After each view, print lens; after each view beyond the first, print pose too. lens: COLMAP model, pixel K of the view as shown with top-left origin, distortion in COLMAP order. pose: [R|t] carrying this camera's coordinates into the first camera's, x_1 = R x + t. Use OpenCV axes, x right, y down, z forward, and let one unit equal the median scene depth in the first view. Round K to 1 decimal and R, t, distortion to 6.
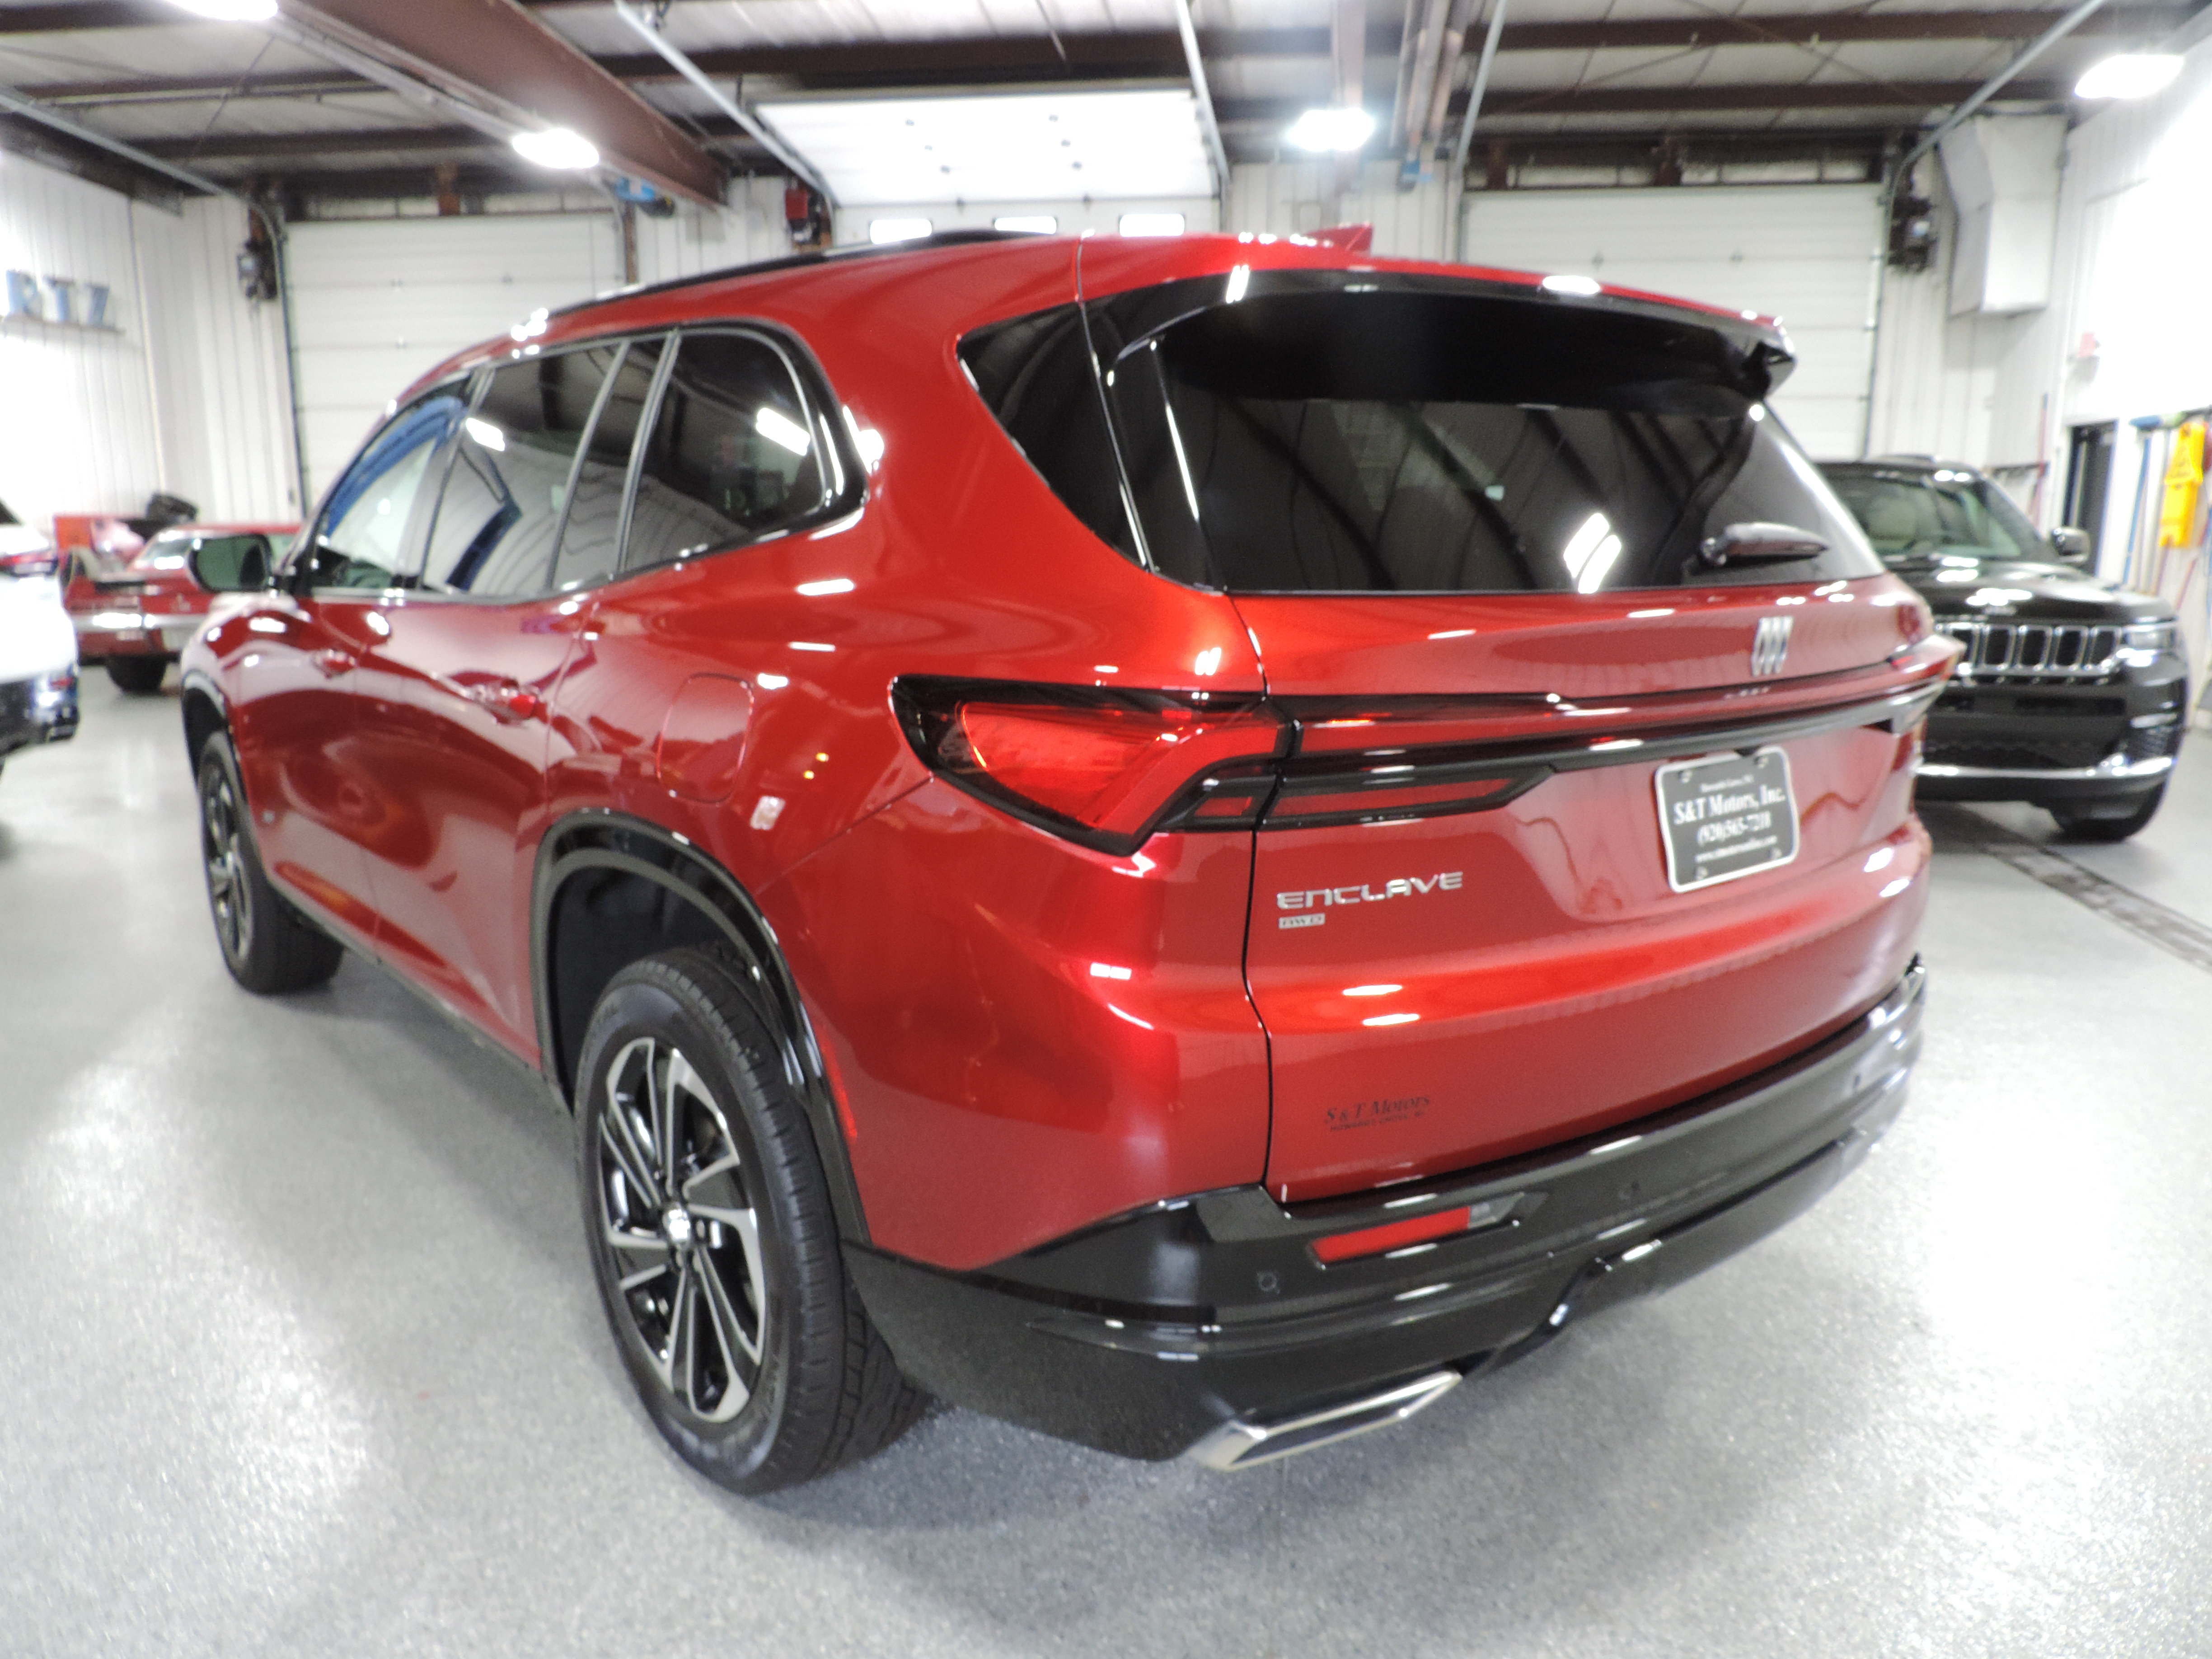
lens RADIAL K [[1586.0, 0, 1106.0], [0, 1586.0, 829.5], [0, 0, 1]] dist [-0.024129, 0.011328]
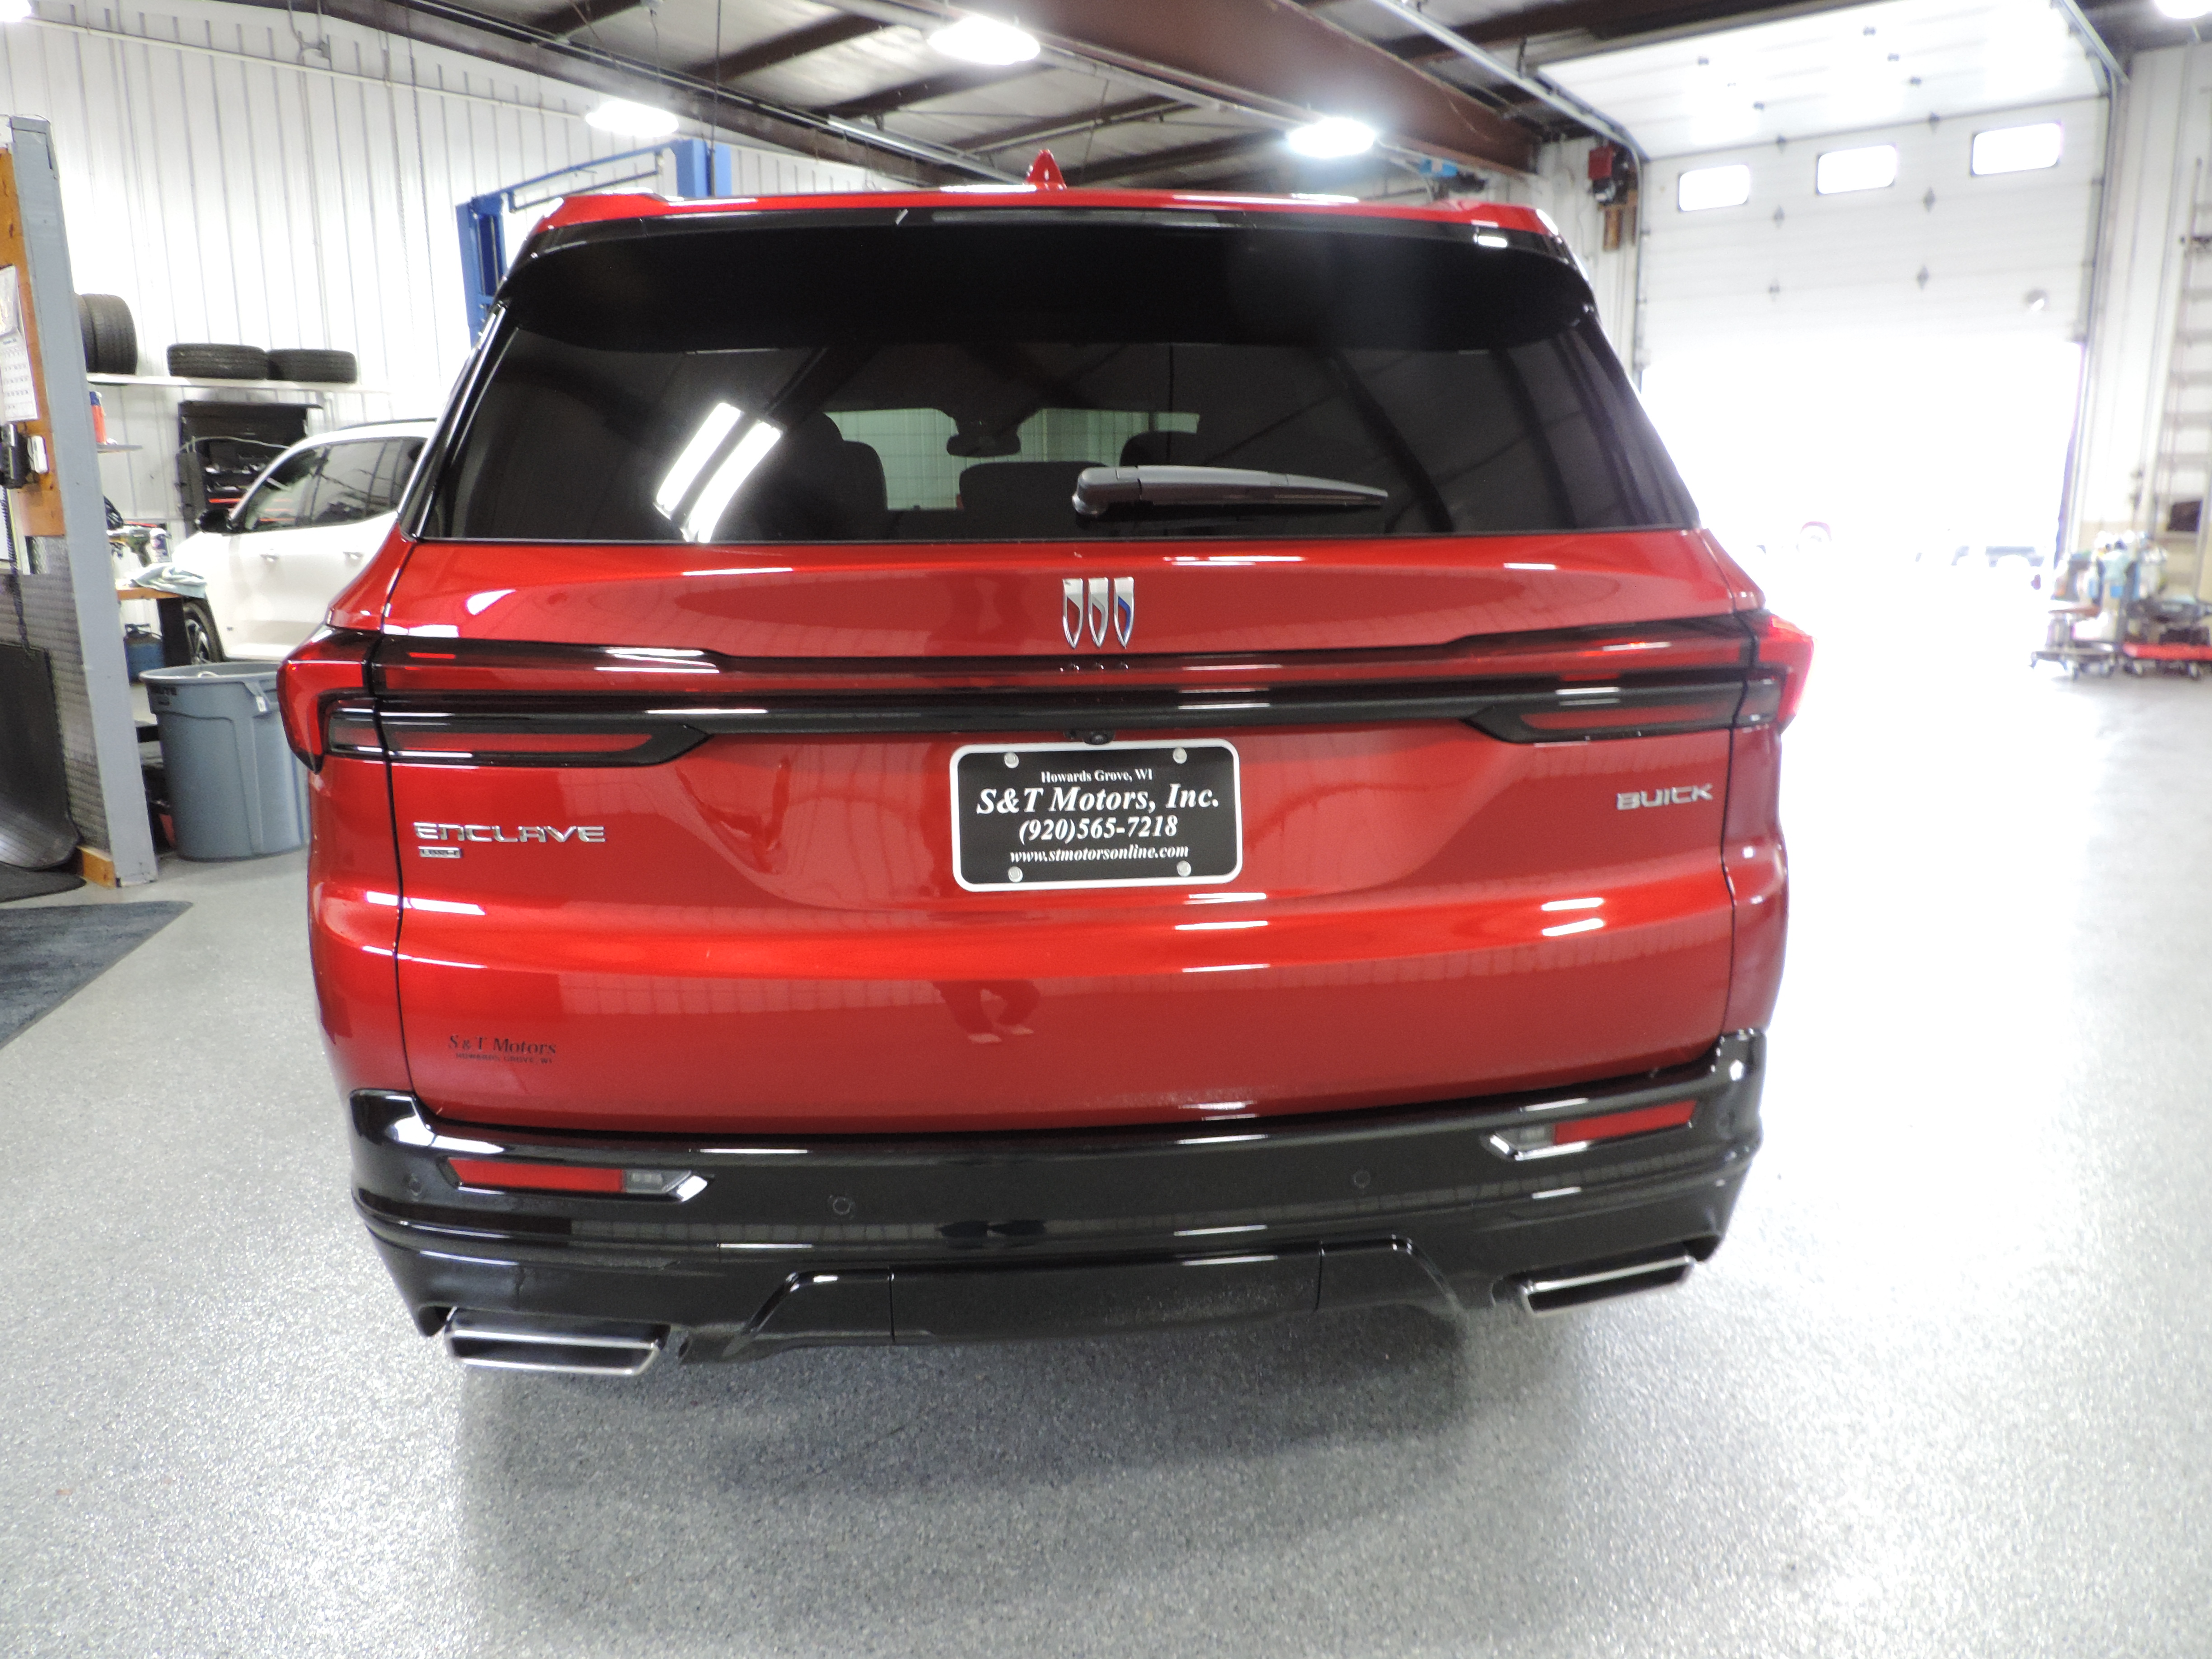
lens RADIAL K [[1568.4, 0, 1106.0], [0, 1568.4, 829.5], [0, 0, 1]] dist [-0.007614, -0.007674]
pose [[0.831063, 0.108292, -0.545533, 0.140548], [-0.099340, 0.993991, 0.045980, -0.006494], [0.547234, 0.015981, 0.836827, 0.049883]]
